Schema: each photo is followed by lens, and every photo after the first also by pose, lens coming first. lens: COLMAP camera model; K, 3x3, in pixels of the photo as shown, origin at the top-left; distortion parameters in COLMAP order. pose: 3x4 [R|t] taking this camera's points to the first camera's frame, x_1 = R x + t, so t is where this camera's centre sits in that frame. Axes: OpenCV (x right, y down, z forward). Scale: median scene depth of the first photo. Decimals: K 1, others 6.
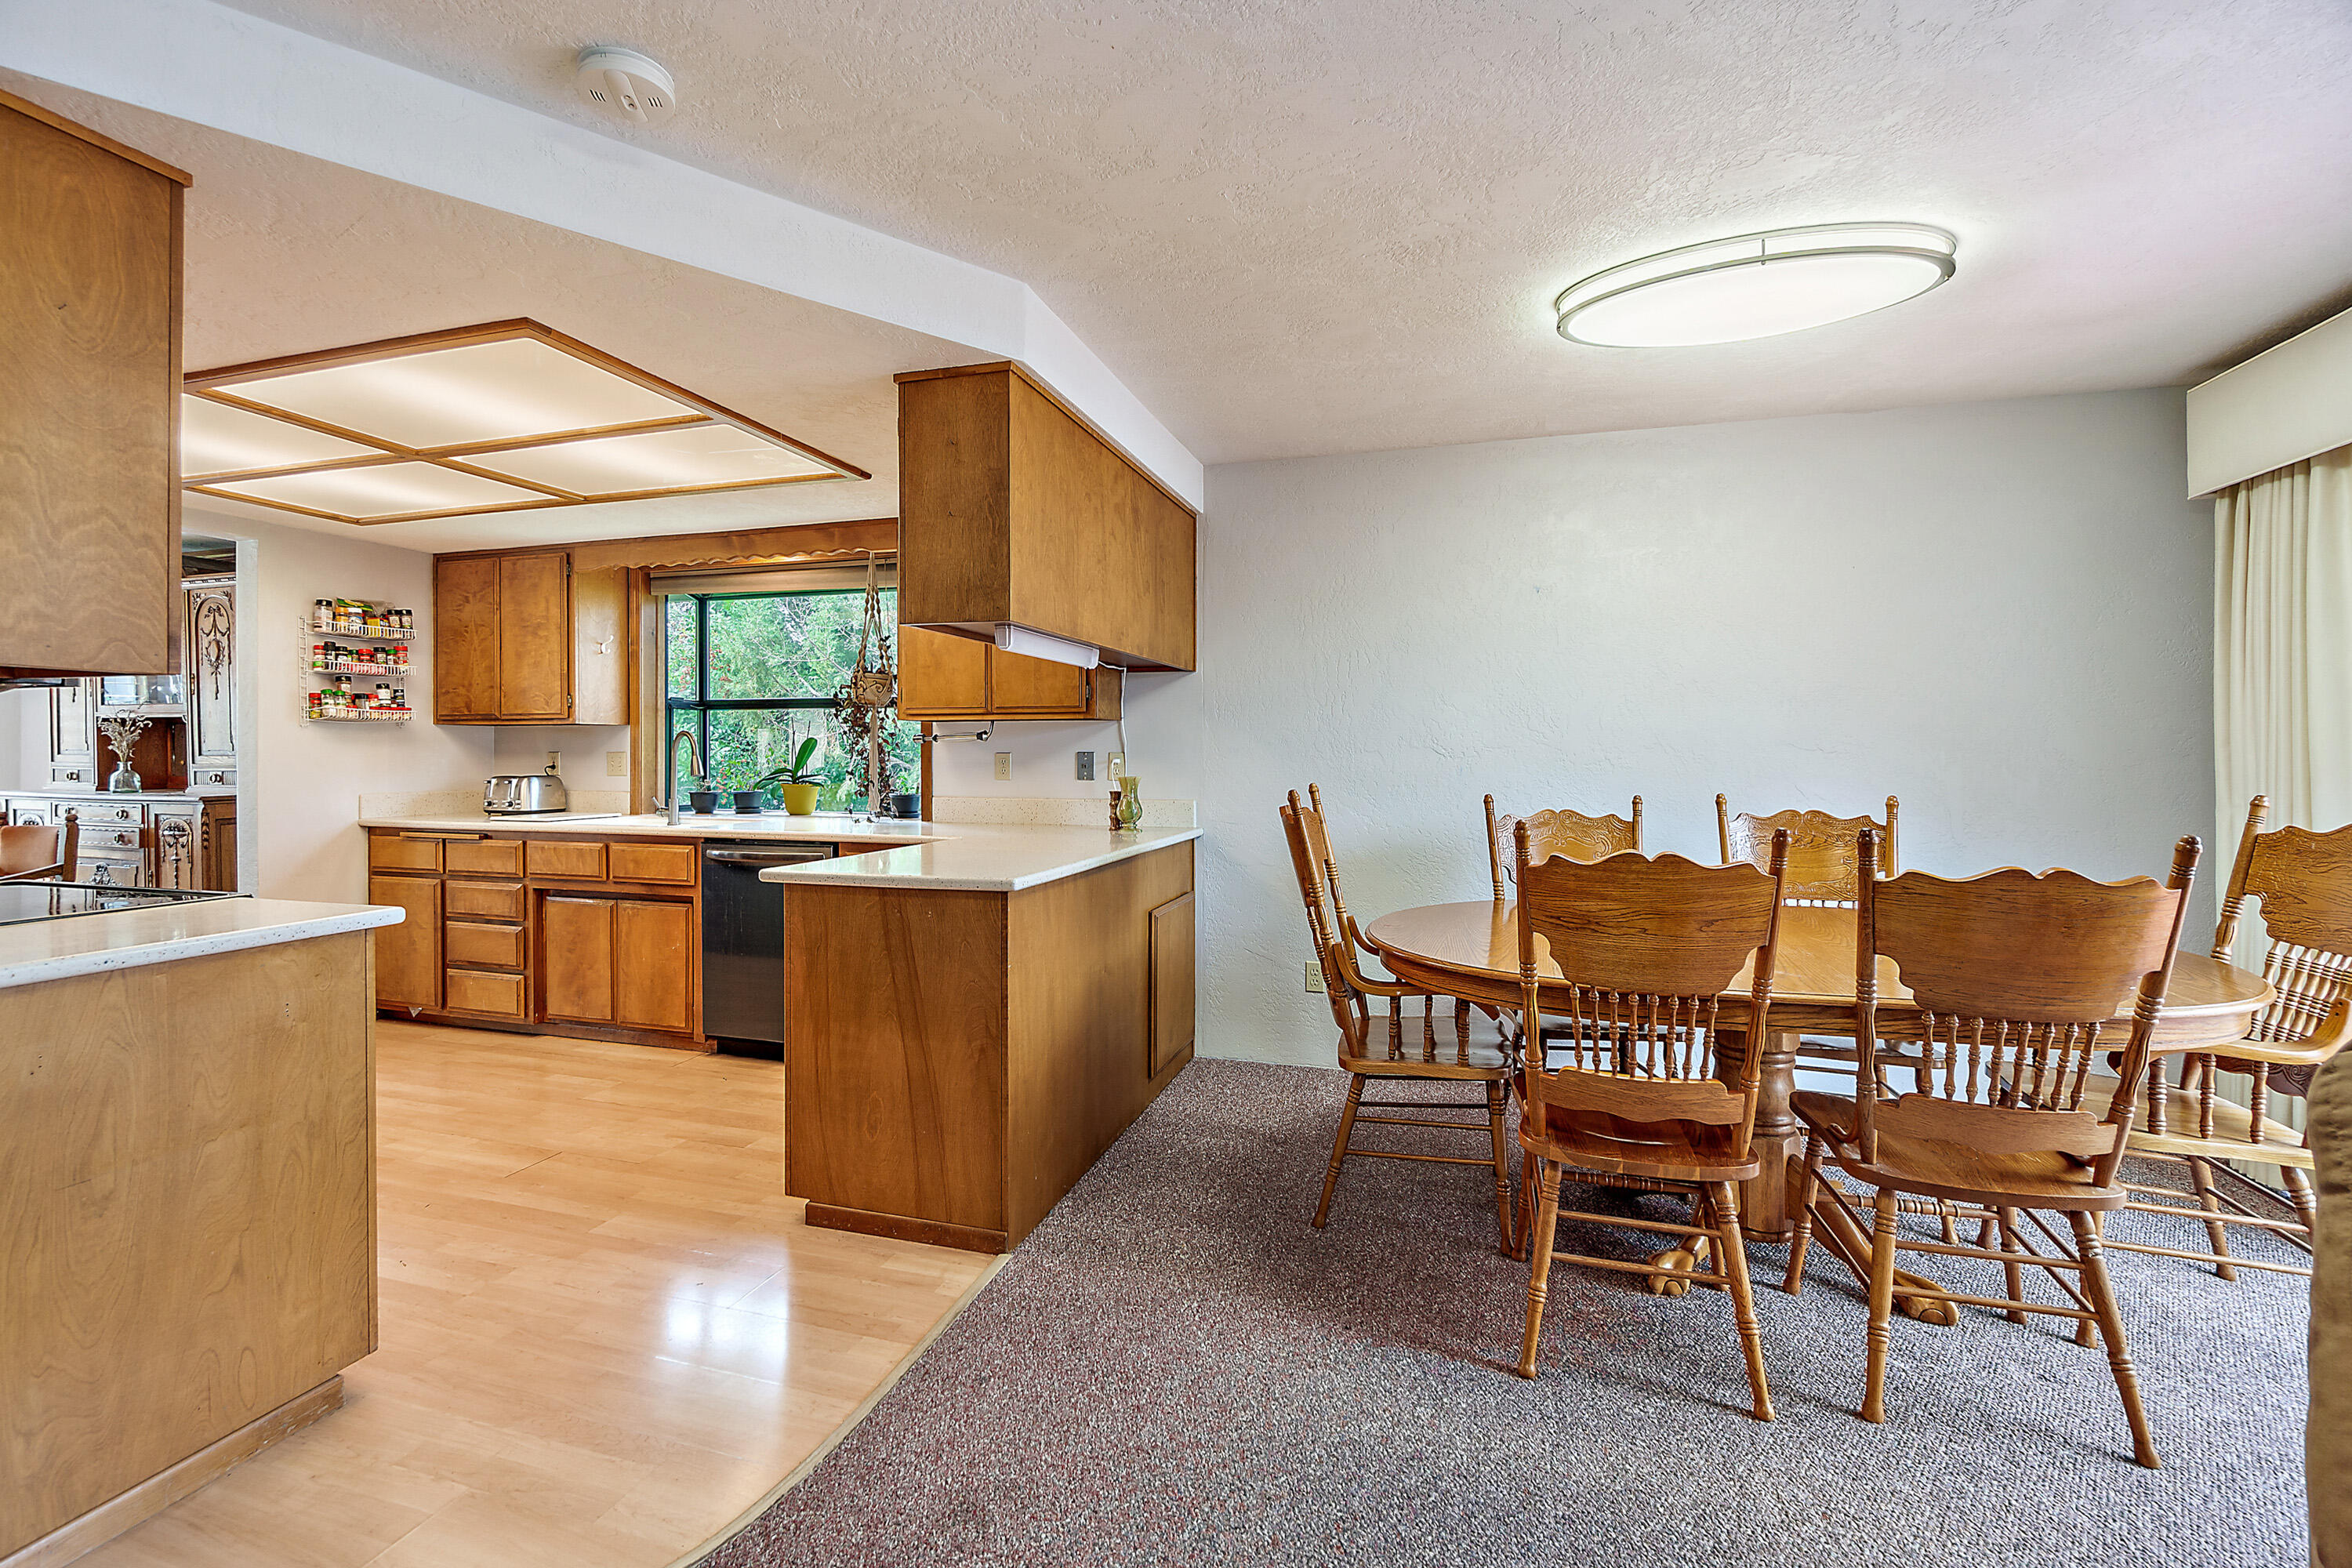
lens RADIAL K [[1018.7, 0, 1157.0], [0, 1018.7, 760.3], [0, 0, 1]] dist [-0.004642, -0.000861]
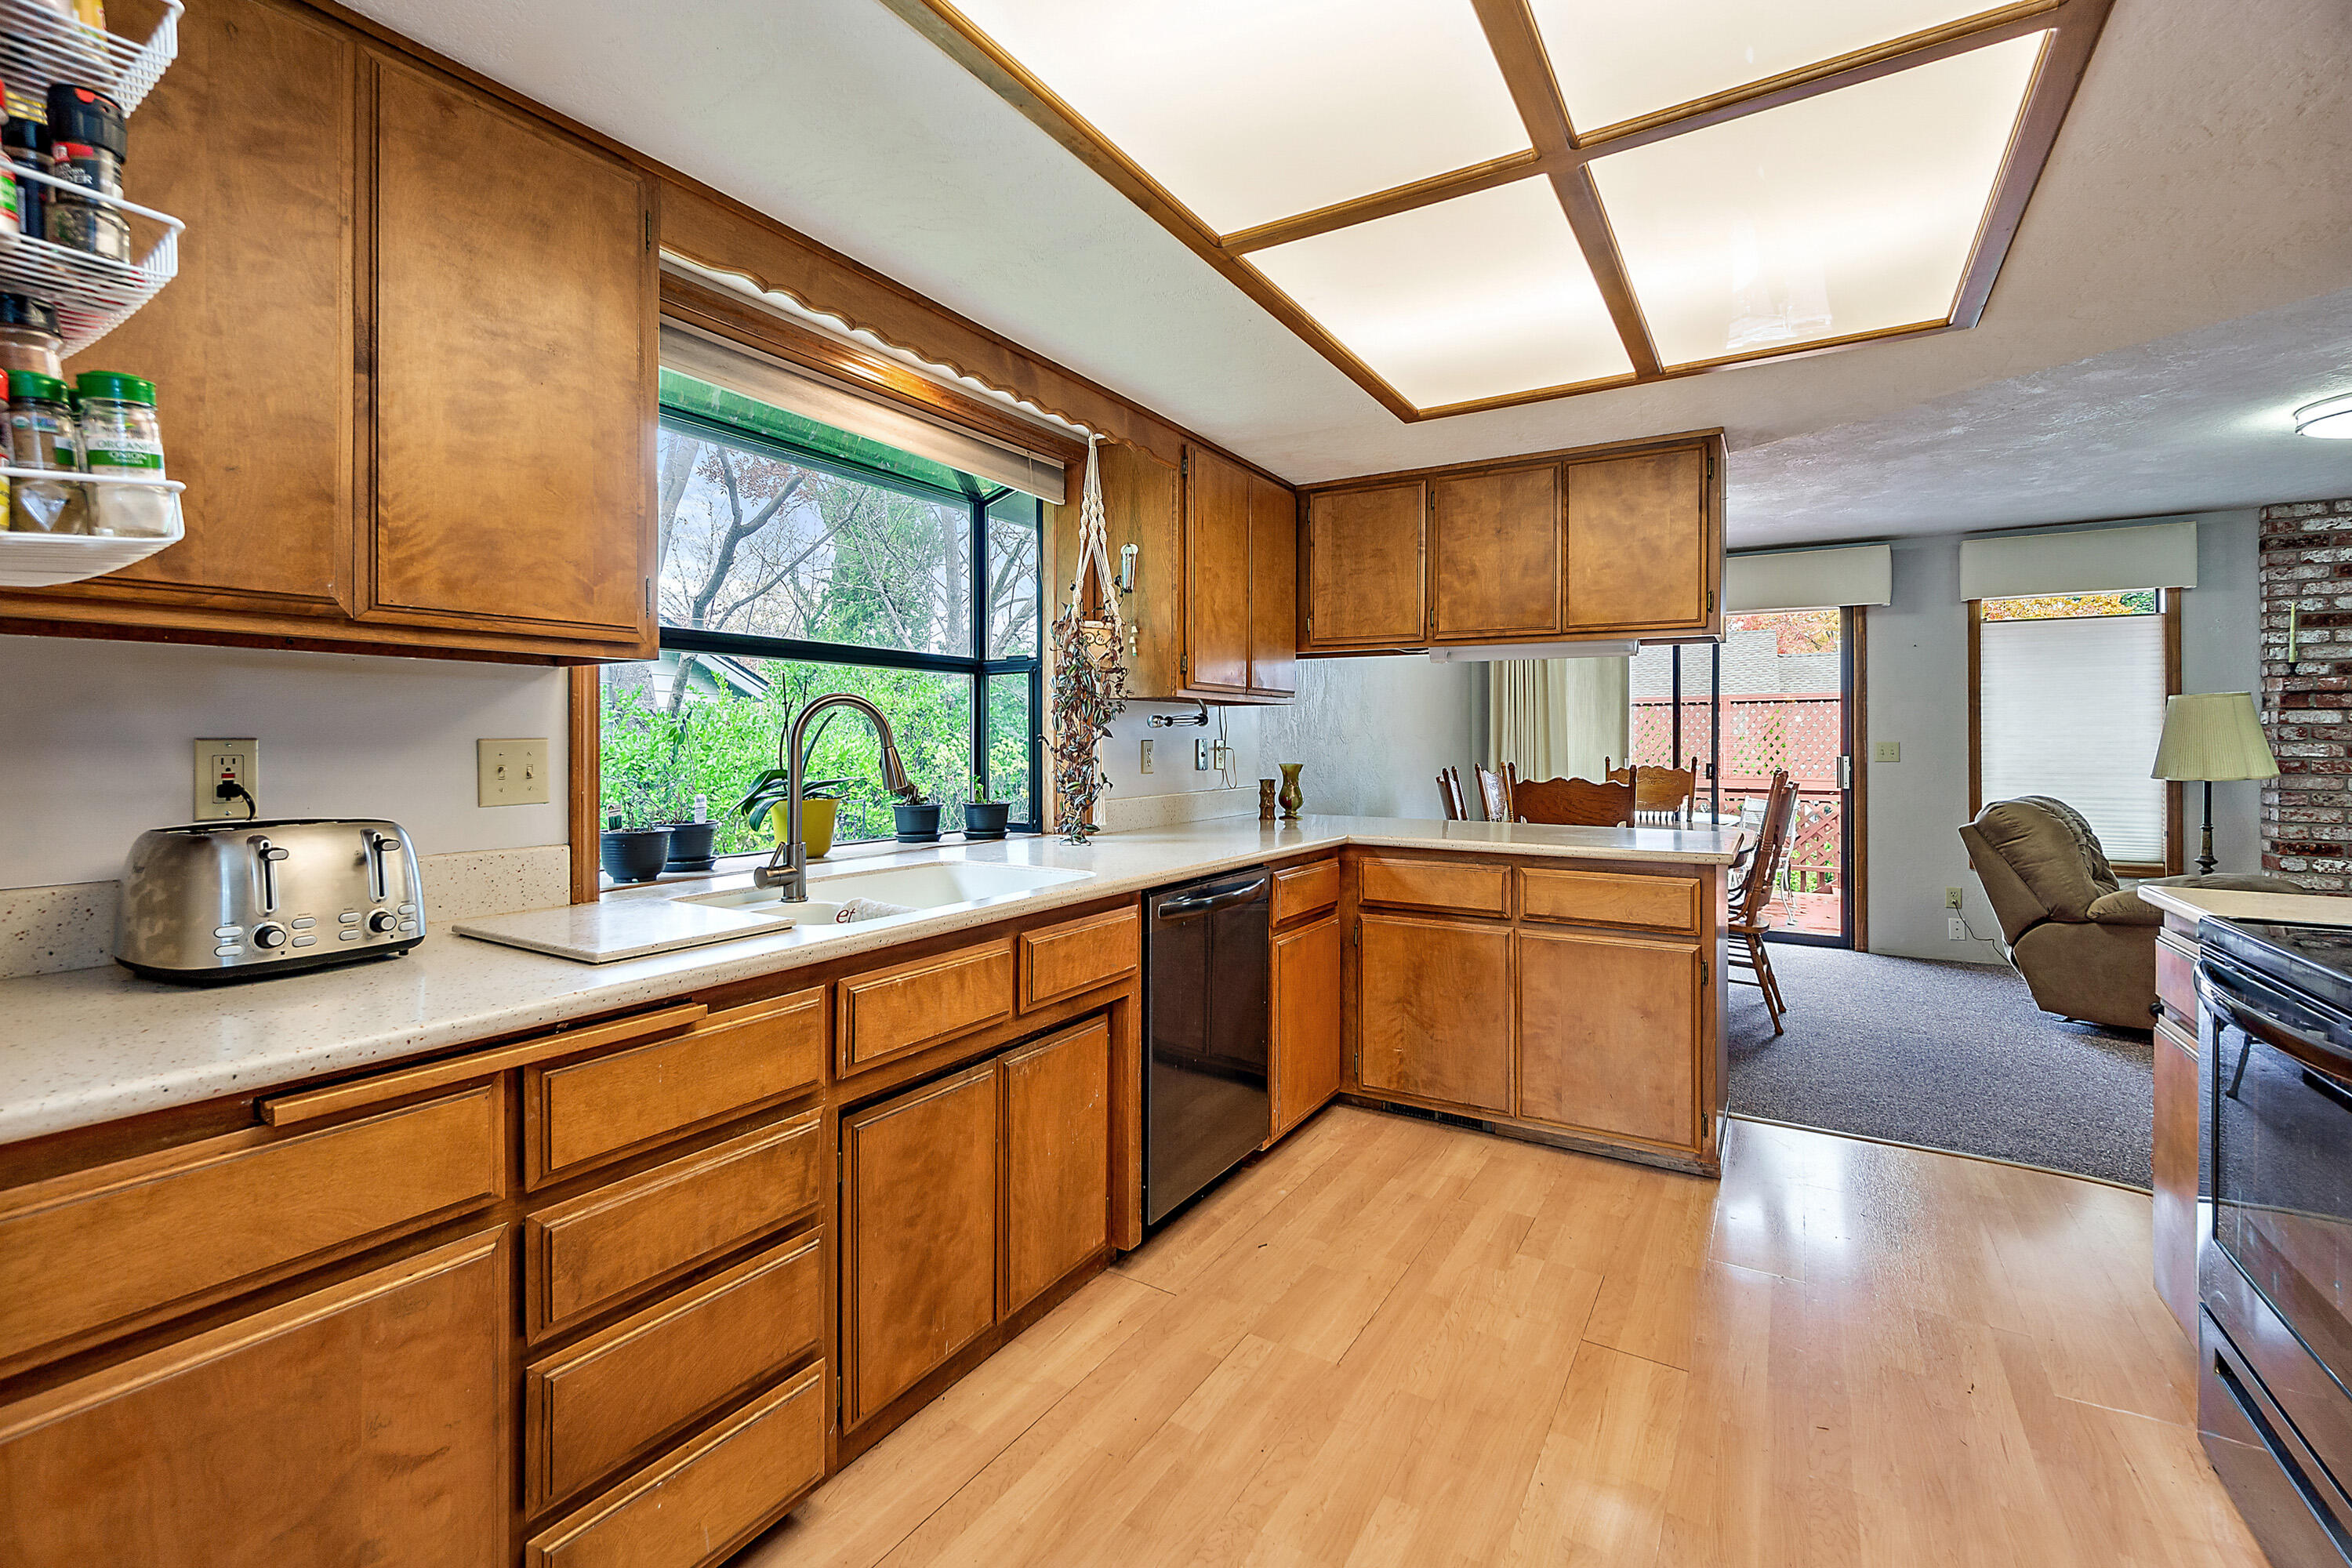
lens RADIAL K [[1018.7, 0, 1149.4], [0, 1018.7, 735.9], [0, 0, 1]] dist [-0.004642, -0.000861]
pose [[0.259163, 0.003074, 0.965829, -0.901518], [0.003940, 0.999983, -0.004240, -0.007397], [-0.965826, 0.004904, 0.259146, 0.758496]]
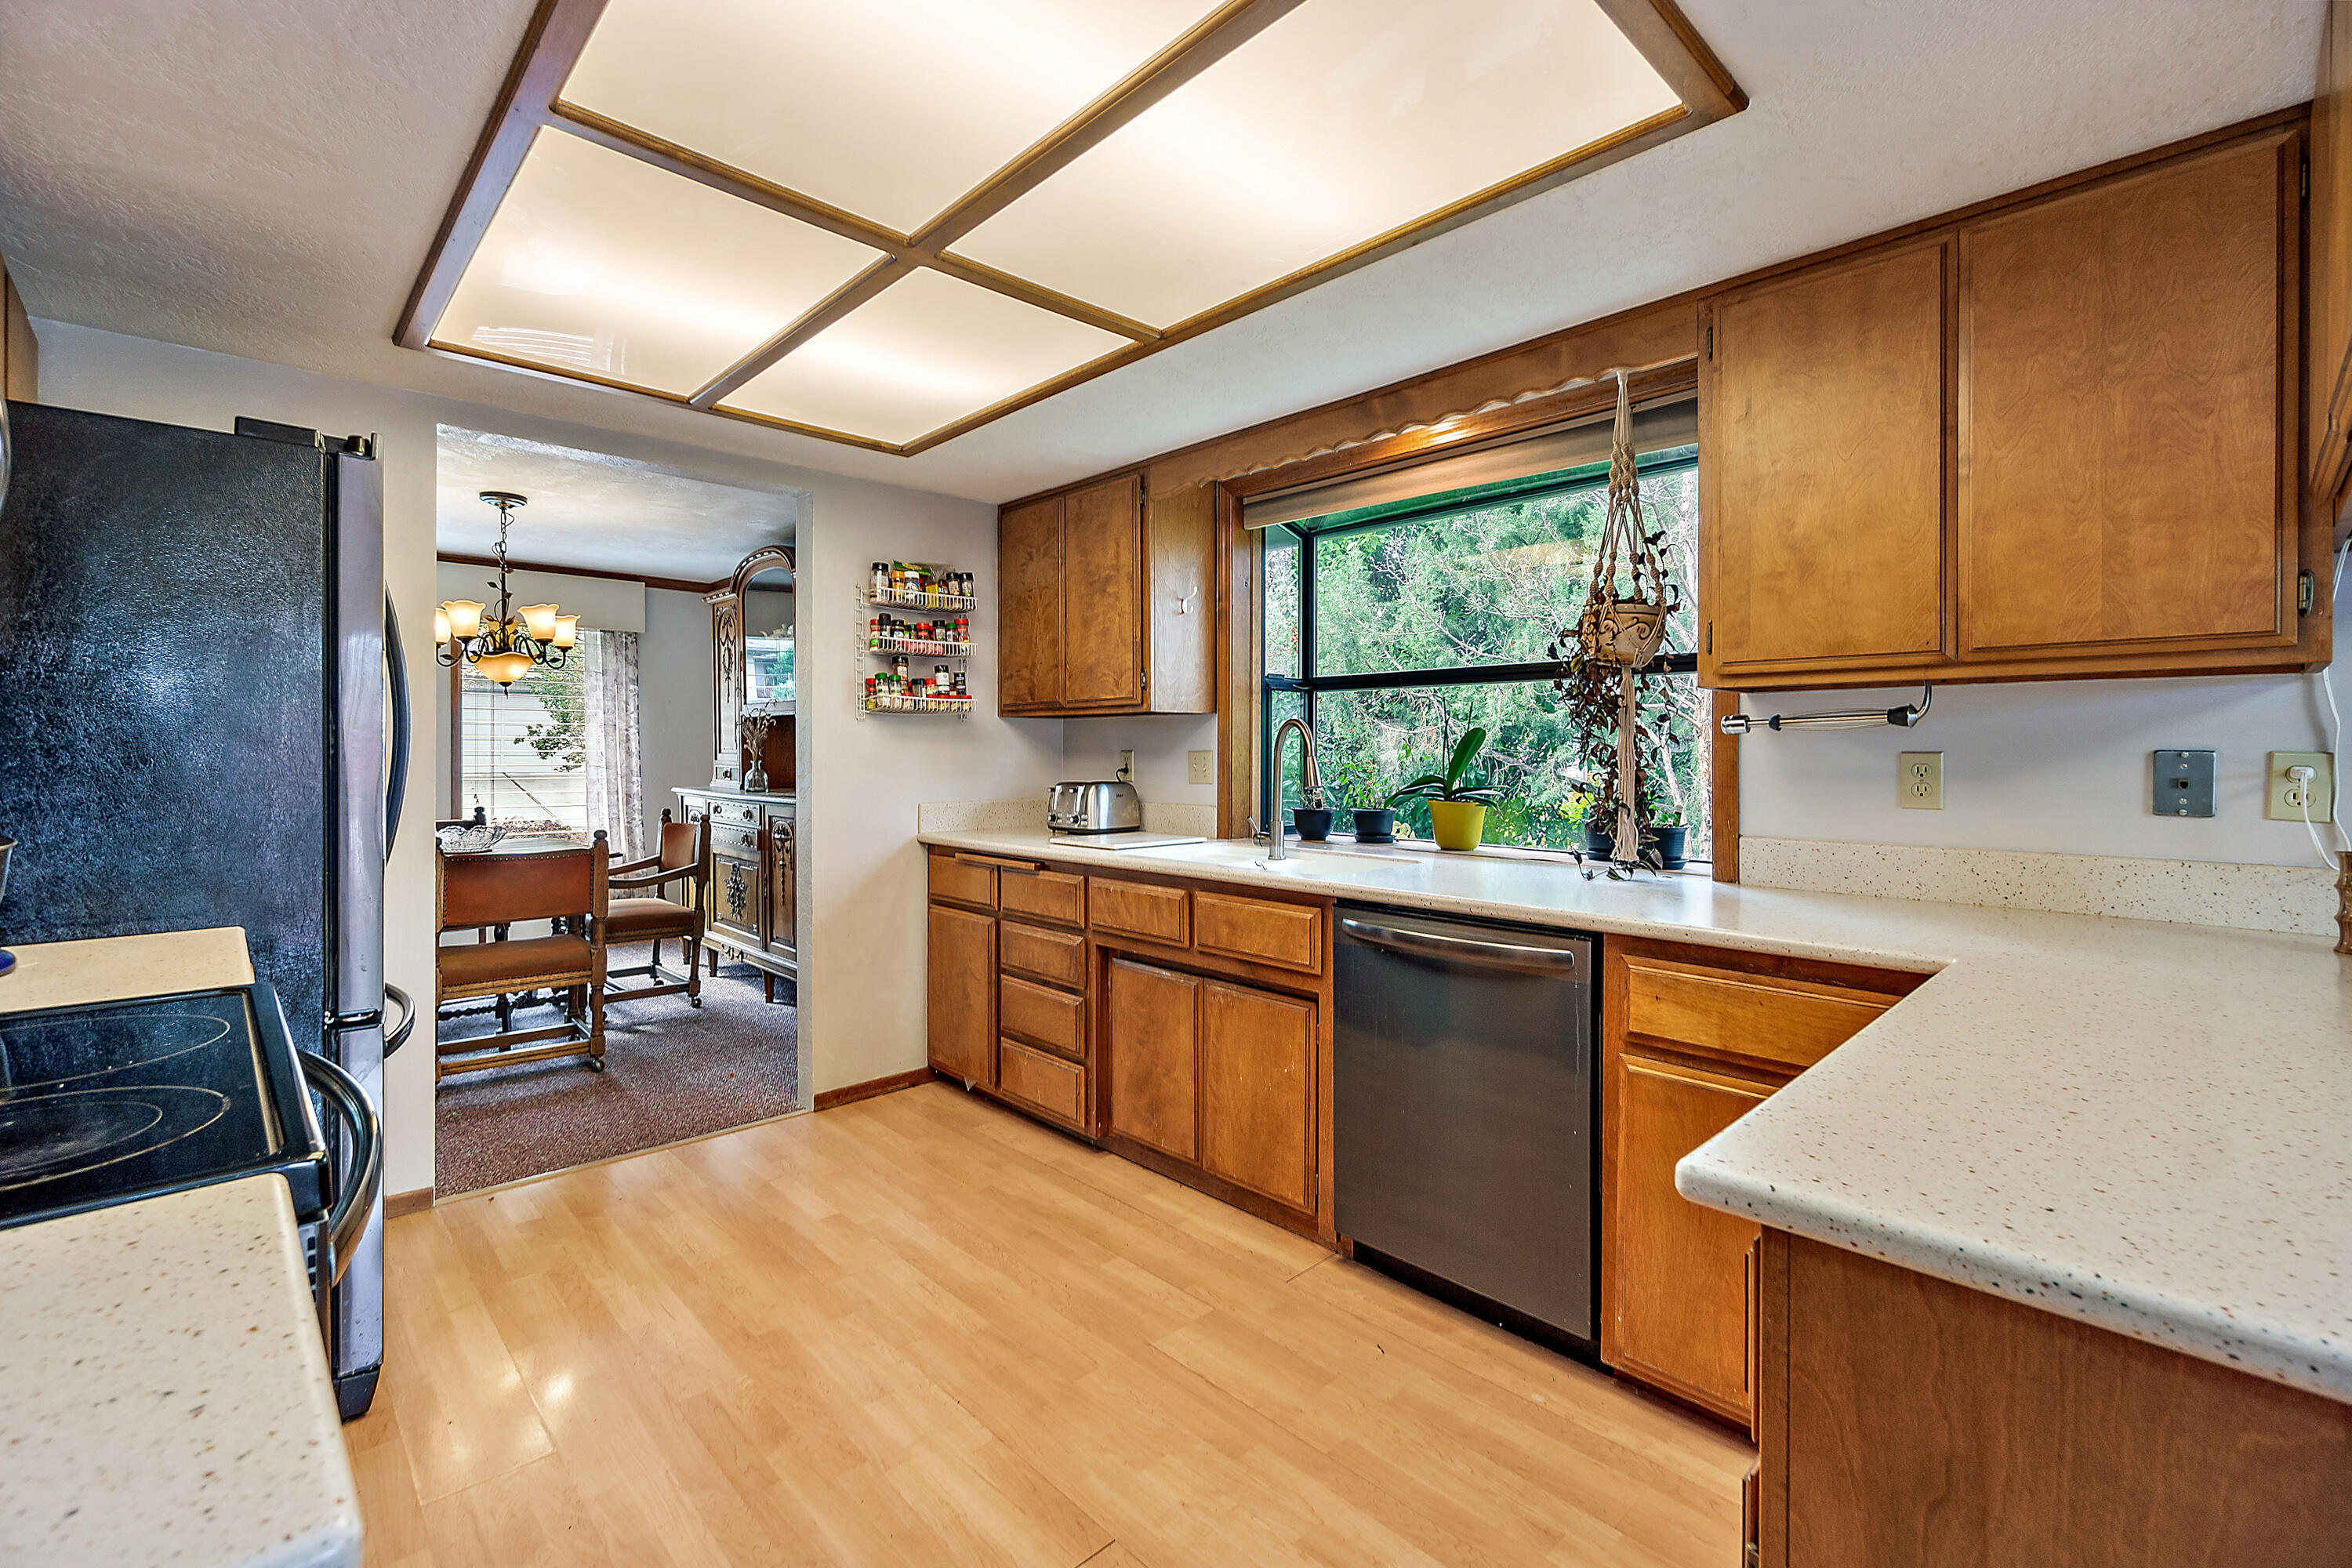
lens RADIAL K [[1018.7, 0, 1166.5], [0, 1018.7, 755.9], [0, 0, 1]] dist [-0.004642, -0.000861]
pose [[0.872074, 0.002095, -0.489369, -0.217882], [-0.003649, 0.999991, -0.002221, -0.003278], [0.489360, 0.003723, 0.872074, 0.392694]]
